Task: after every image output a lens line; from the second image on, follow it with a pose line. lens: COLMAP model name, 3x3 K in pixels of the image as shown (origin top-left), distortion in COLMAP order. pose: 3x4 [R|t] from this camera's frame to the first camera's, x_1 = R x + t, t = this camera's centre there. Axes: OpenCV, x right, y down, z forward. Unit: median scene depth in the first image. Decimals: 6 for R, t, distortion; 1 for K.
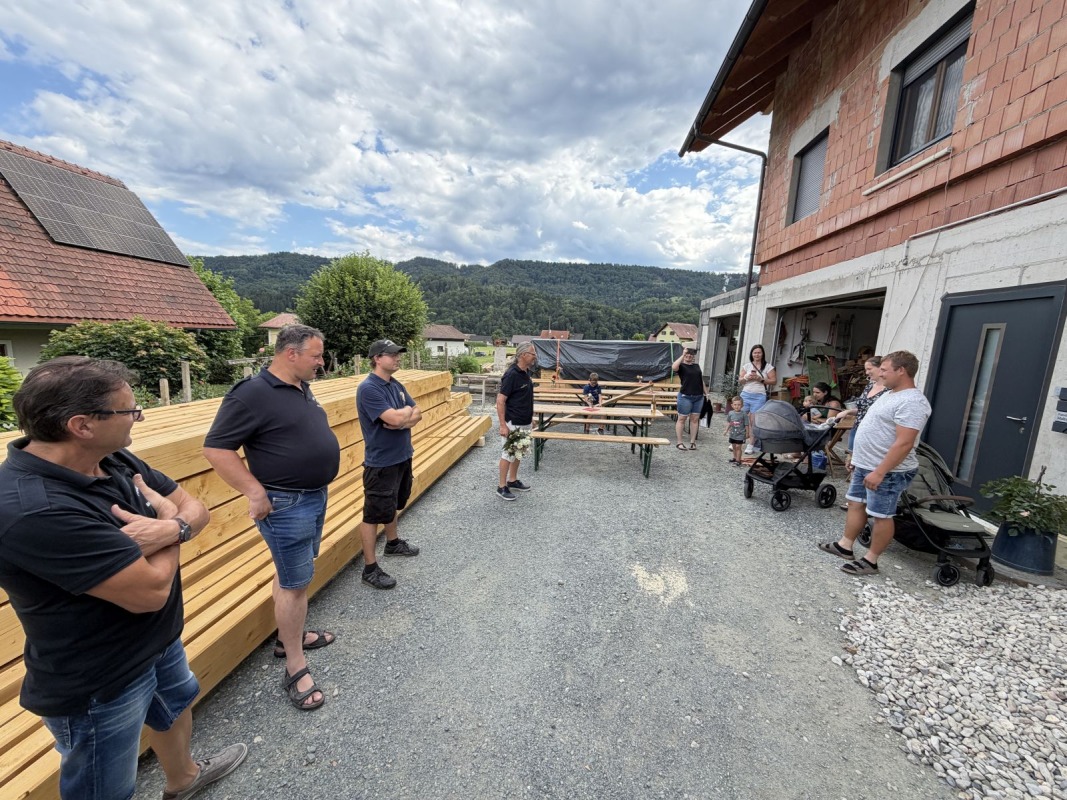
lens RADIAL K [[422.7, 0, 533.5], [0, 422.7, 400.0], [0, 0, 1]] dist [0.000131, 0.000011]
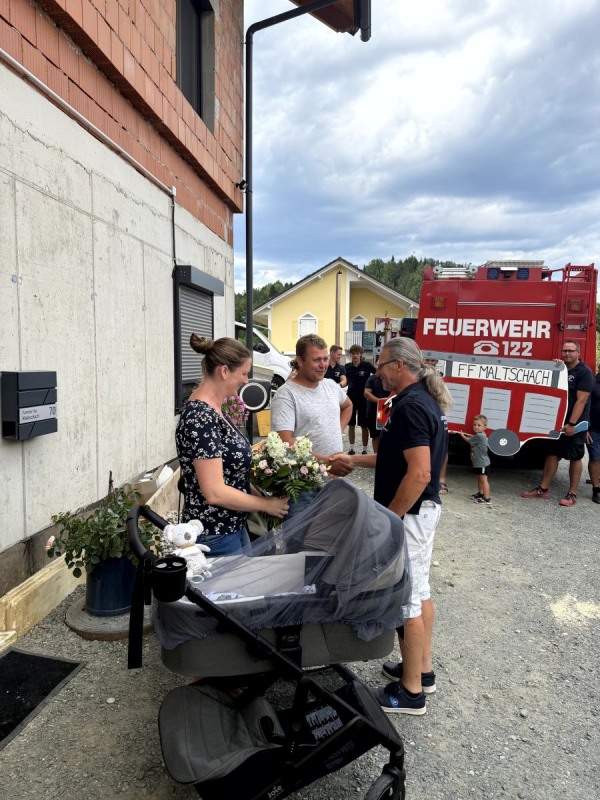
lens RADIAL K [[565.6, 0, 295.8], [0, 565.6, 401.2], [0, 0, 1]] dist [0.060067, -0.074599]
pose [[-0.998387, -0.056525, 0.005407, 0.913690], [-0.053830, 0.972480, 0.226684, -0.232305], [-0.018072, 0.226027, -0.973953, 2.070531]]
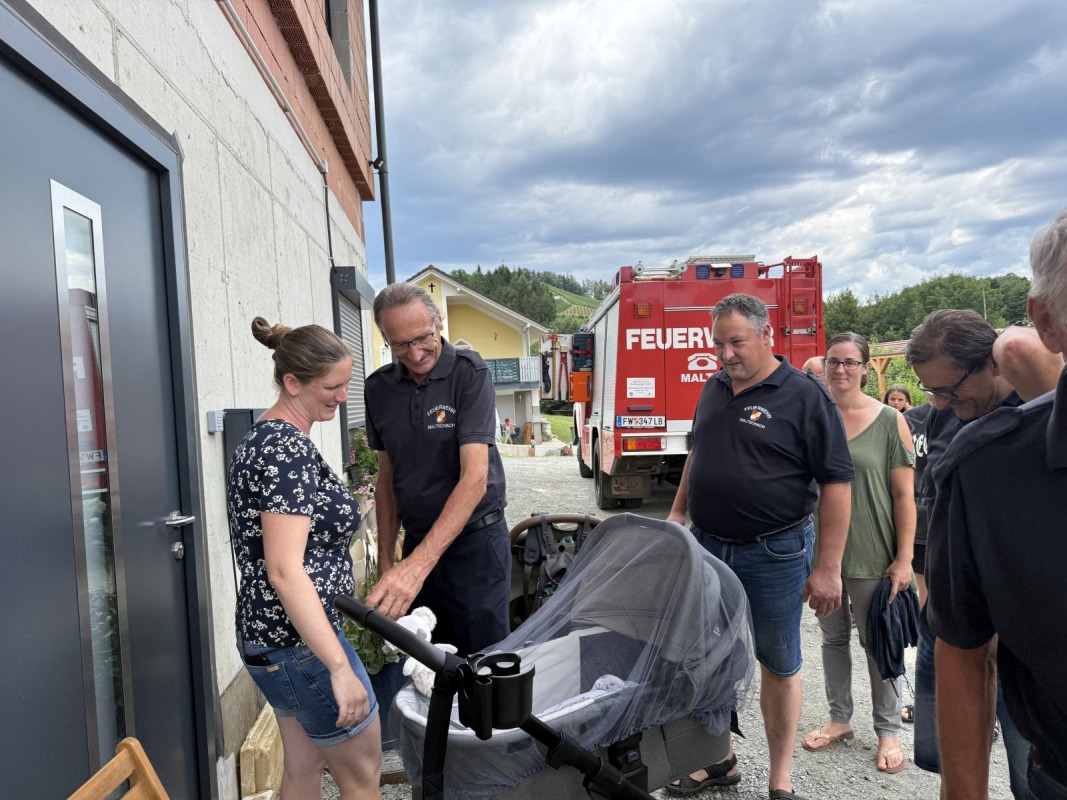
lens RADIAL K [[743.0, 0, 532.8], [0, 743.0, 409.1], [0, 0, 1]] dist [0.142902, -0.217617]
pose [[-0.975137, 0.009995, -0.221376, 1.272553], [-0.025531, 0.987263, 0.157034, -0.181747], [0.220126, 0.158782, -0.962462, 2.055048]]
